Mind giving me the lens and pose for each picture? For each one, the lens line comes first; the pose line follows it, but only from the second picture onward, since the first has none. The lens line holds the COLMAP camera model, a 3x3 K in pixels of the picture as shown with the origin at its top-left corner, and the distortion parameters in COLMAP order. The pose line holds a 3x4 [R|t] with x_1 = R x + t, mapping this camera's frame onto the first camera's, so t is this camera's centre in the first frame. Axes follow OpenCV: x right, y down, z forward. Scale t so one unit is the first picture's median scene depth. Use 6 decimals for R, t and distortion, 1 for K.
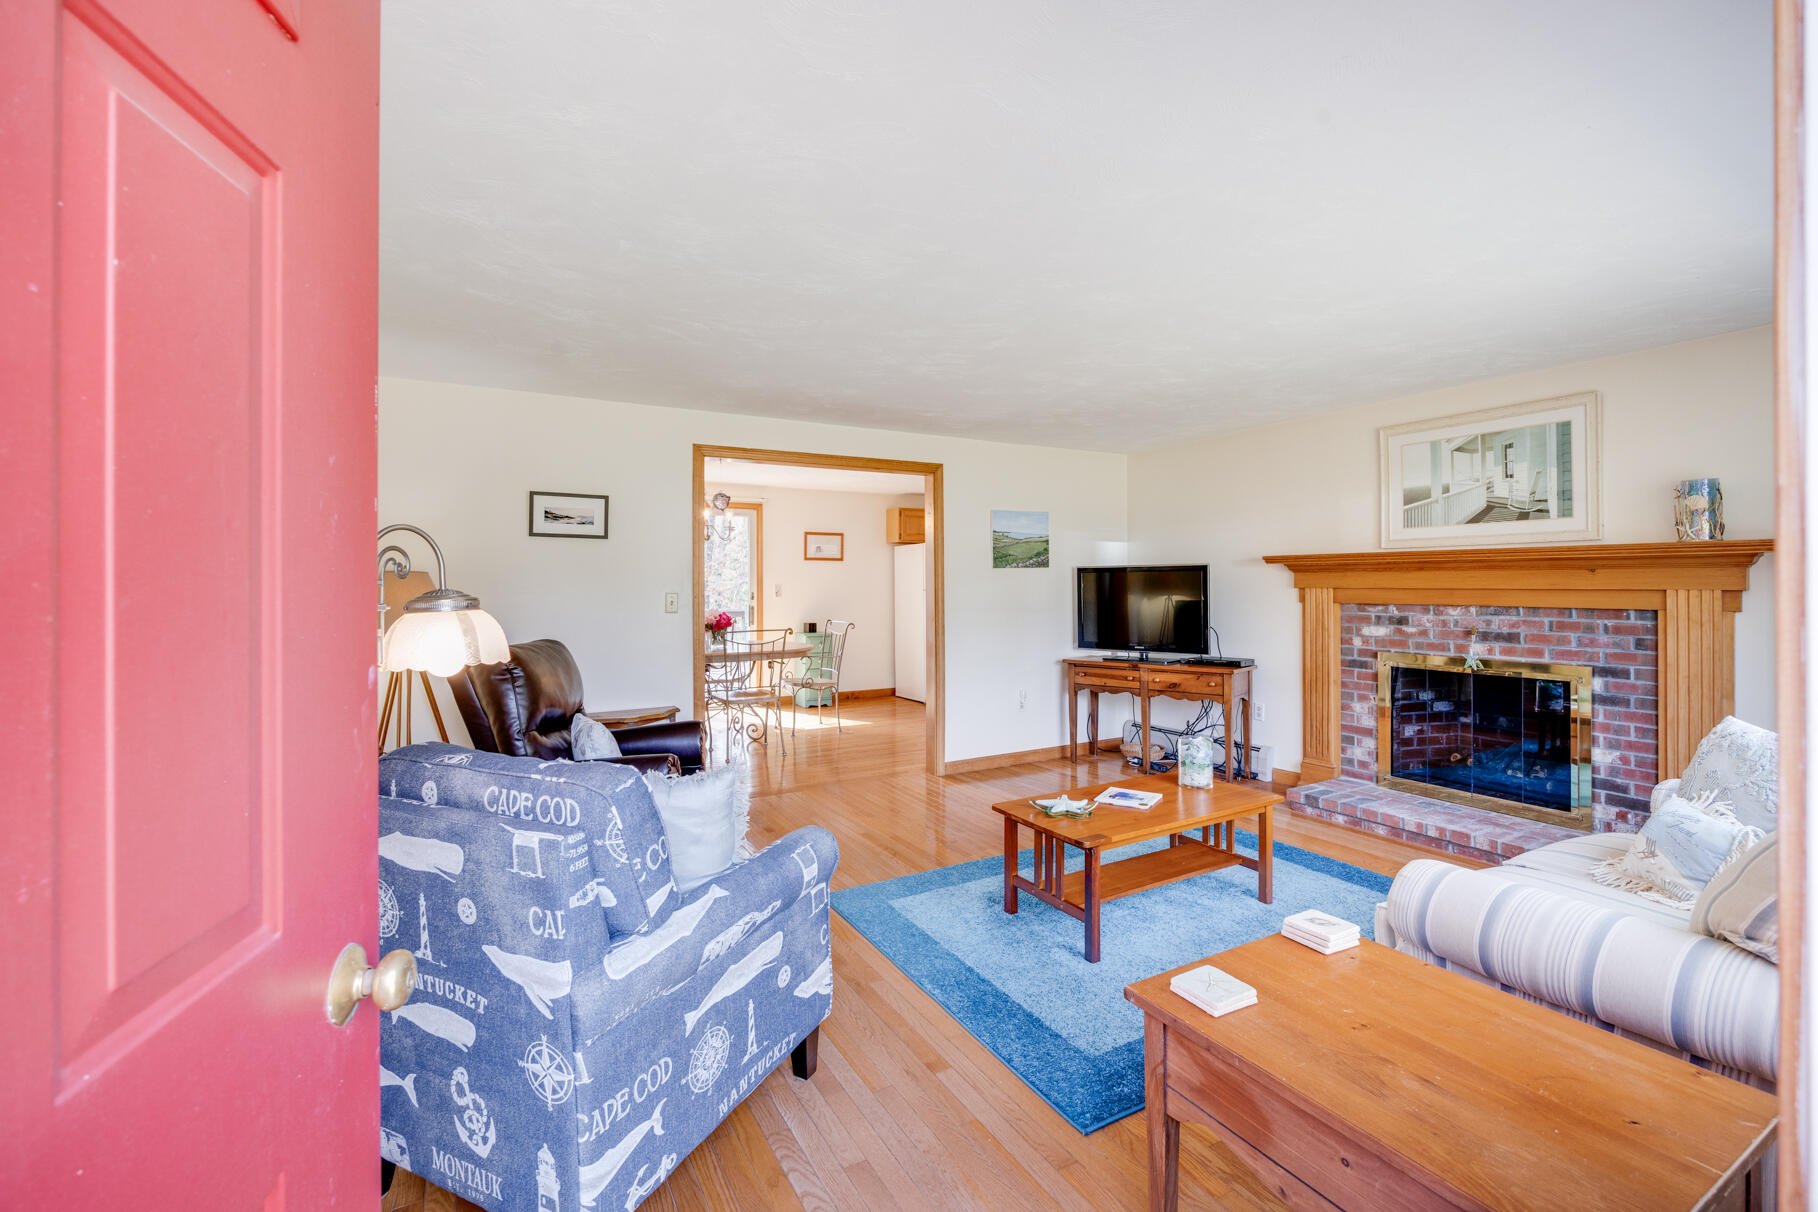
lens RADIAL K [[780.7, 0, 907.1], [0, 780.7, 585.1], [0, 0, 1]] dist [-0.001282, -0.000246]
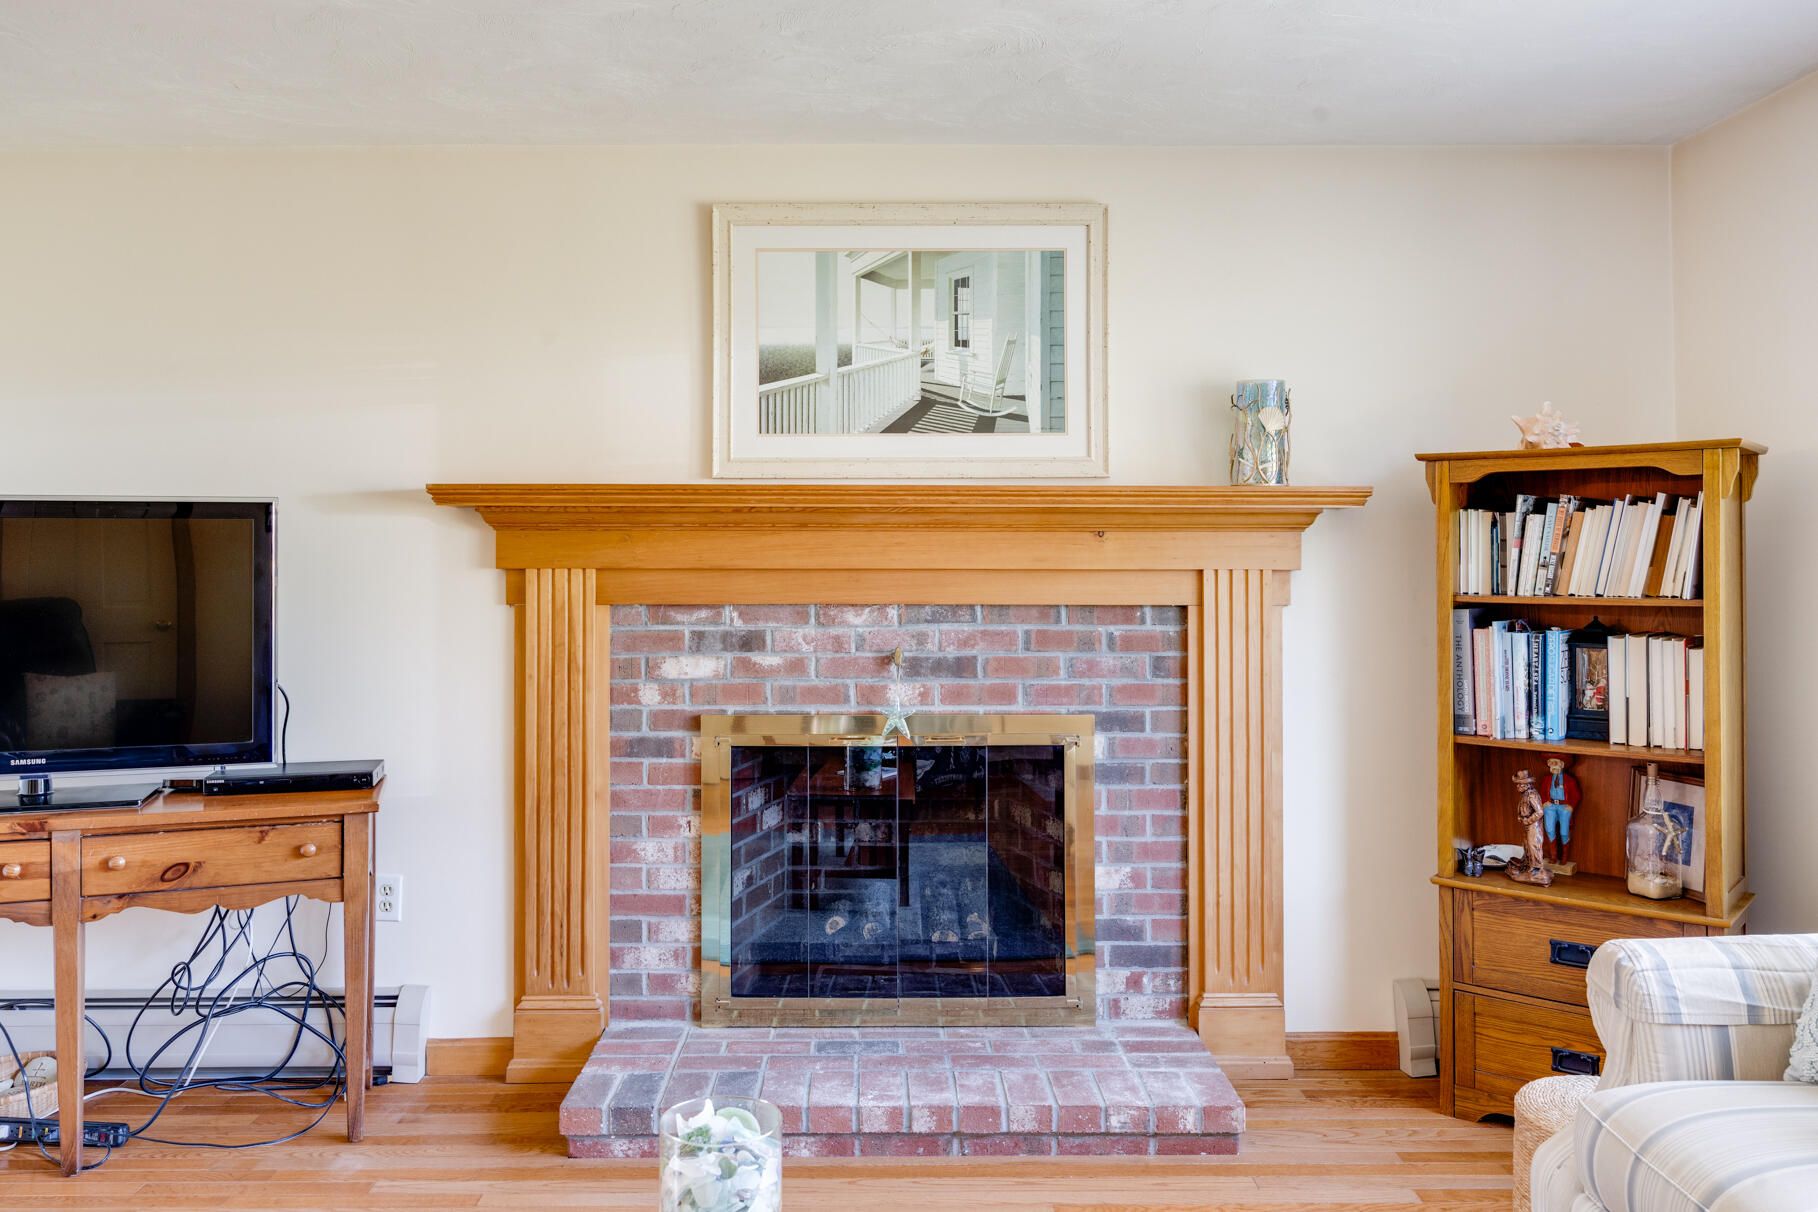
lens RADIAL K [[1386.3, 0, 878.6], [0, 1386.3, 540.6], [0, 0, 1]] dist [-0.000136, -0.002963]
pose [[0.488539, 0.017941, 0.872358, -0.023579], [-0.000874, 0.999798, -0.020073, 0.004149], [-0.872542, 0.009044, 0.488456, 0.573378]]
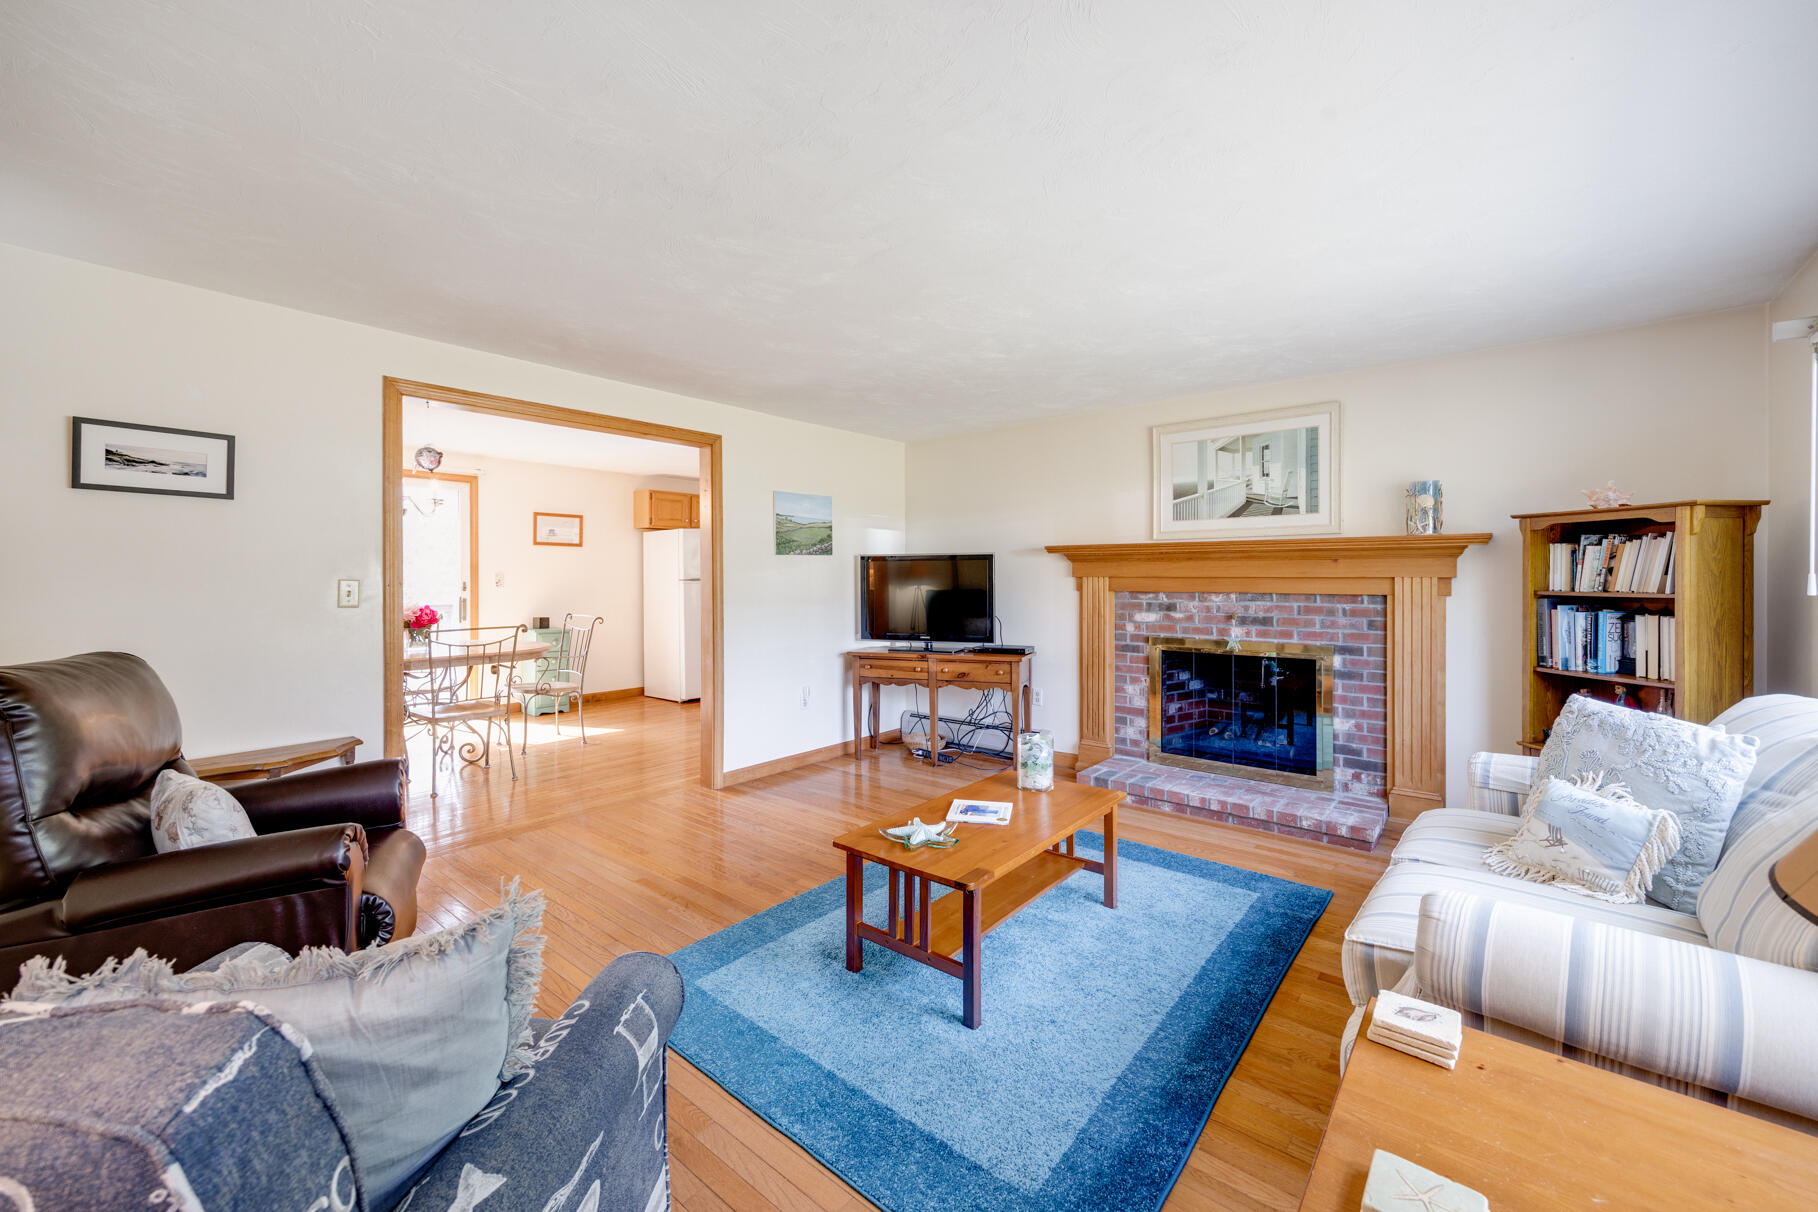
lens RADIAL K [[728.1, 0, 906.0], [0, 728.1, 581.5], [0, 0, 1]] dist [0.014531, 0.000030]
pose [[0.935648, 0.001528, 0.352930, -0.063851], [-0.003062, 0.999988, 0.003788, 0.008118], [-0.352920, -0.004625, 0.935642, 0.197467]]
